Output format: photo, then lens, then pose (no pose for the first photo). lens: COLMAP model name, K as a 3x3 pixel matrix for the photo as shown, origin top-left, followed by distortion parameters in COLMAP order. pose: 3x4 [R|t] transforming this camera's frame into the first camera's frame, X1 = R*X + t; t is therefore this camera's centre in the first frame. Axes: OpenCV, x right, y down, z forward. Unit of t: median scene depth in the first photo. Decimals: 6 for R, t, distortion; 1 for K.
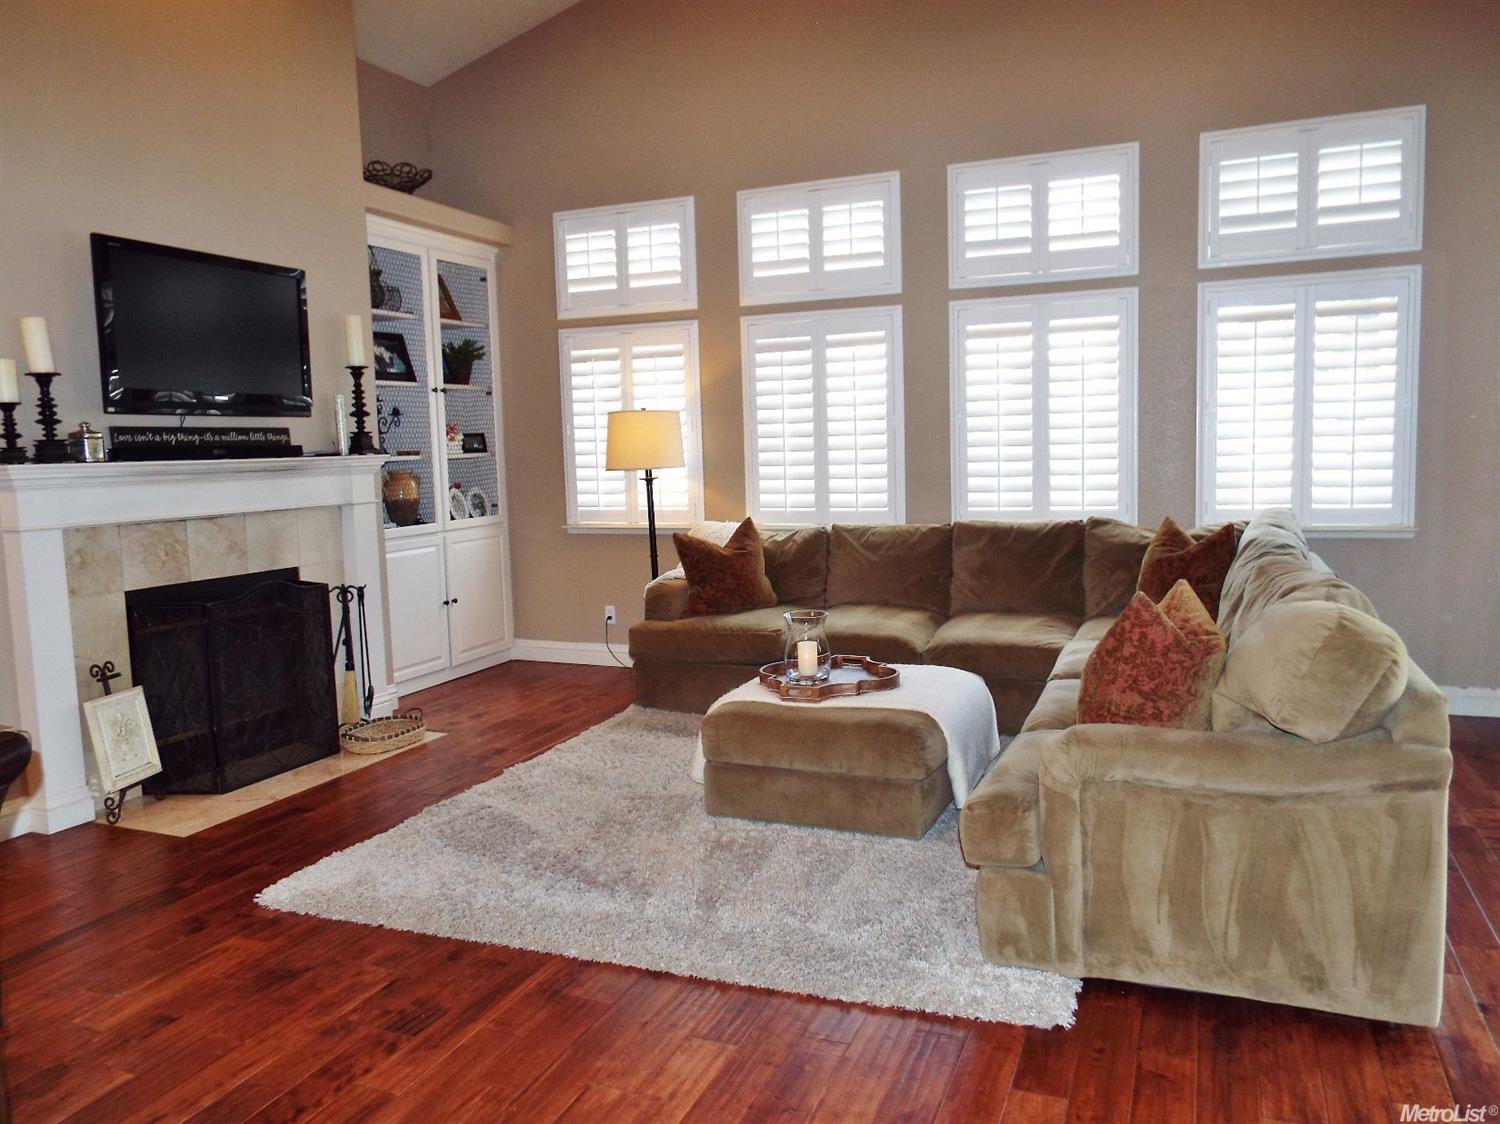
lens RADIAL K [[1108.2, 0, 746.5], [0, 1108.2, 563.6], [0, 0, 1]] dist [-0.039946, 0.072459]
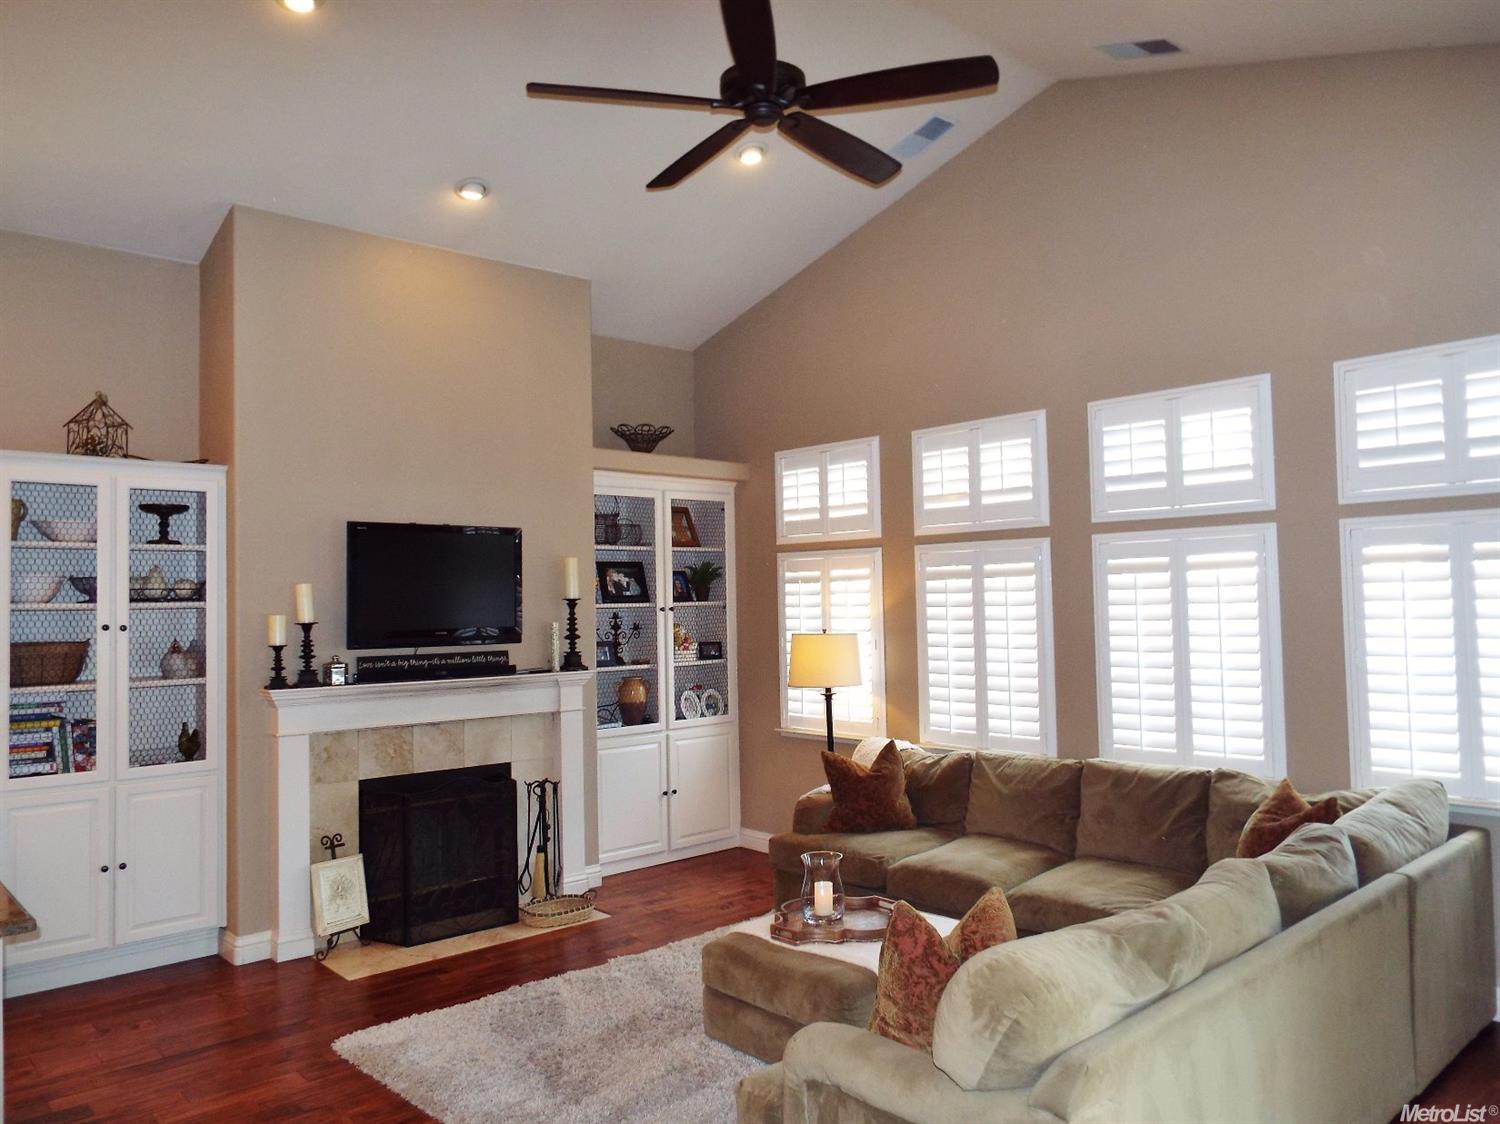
lens RADIAL K [[1096.8, 0, 748.2], [0, 1096.8, 571.7], [0, 0, 1]] dist [-0.016246, 0.002749]
pose [[0.904741, -0.000280, -0.425962, 0.337361], [-0.052728, 0.992235, -0.112646, -0.080107], [0.422686, 0.124375, 0.897701, -0.013474]]
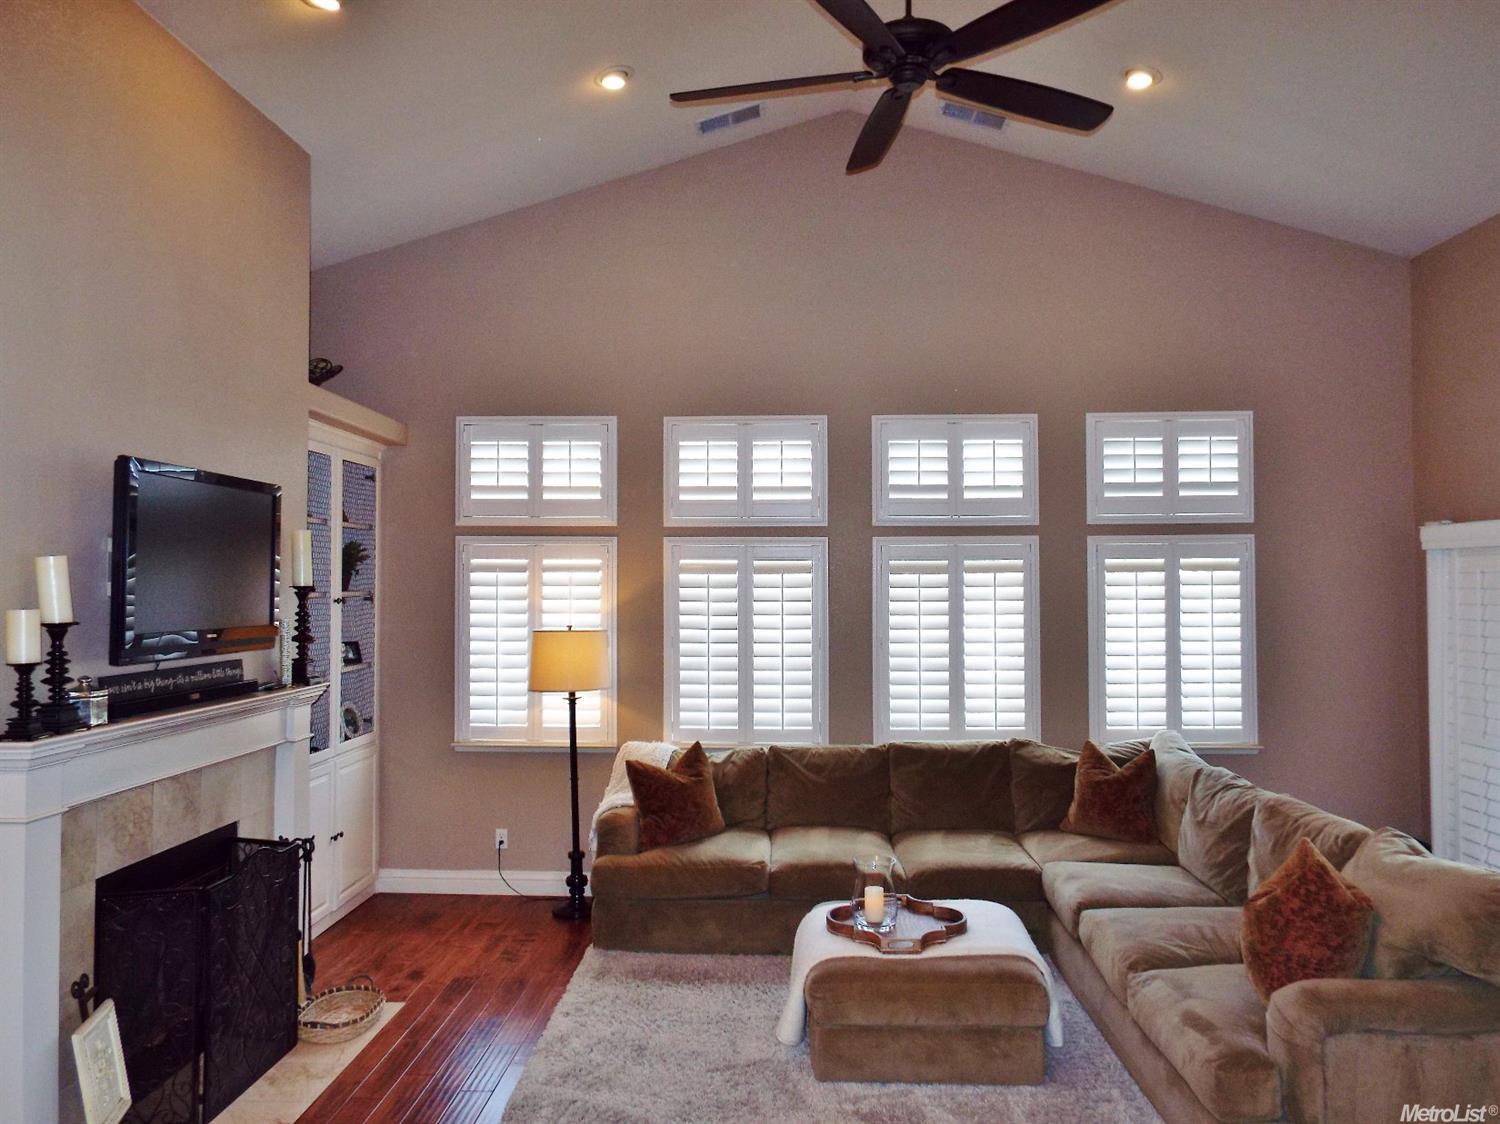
lens RADIAL K [[1096.8, 0, 748.2], [0, 1096.8, 571.7], [0, 0, 1]] dist [-0.016246, 0.002749]
pose [[0.933739, 0.030972, 0.356612, -0.327668], [0.014880, 0.992030, -0.125120, -0.072851], [-0.357645, 0.122136, 0.925836, 0.051667]]
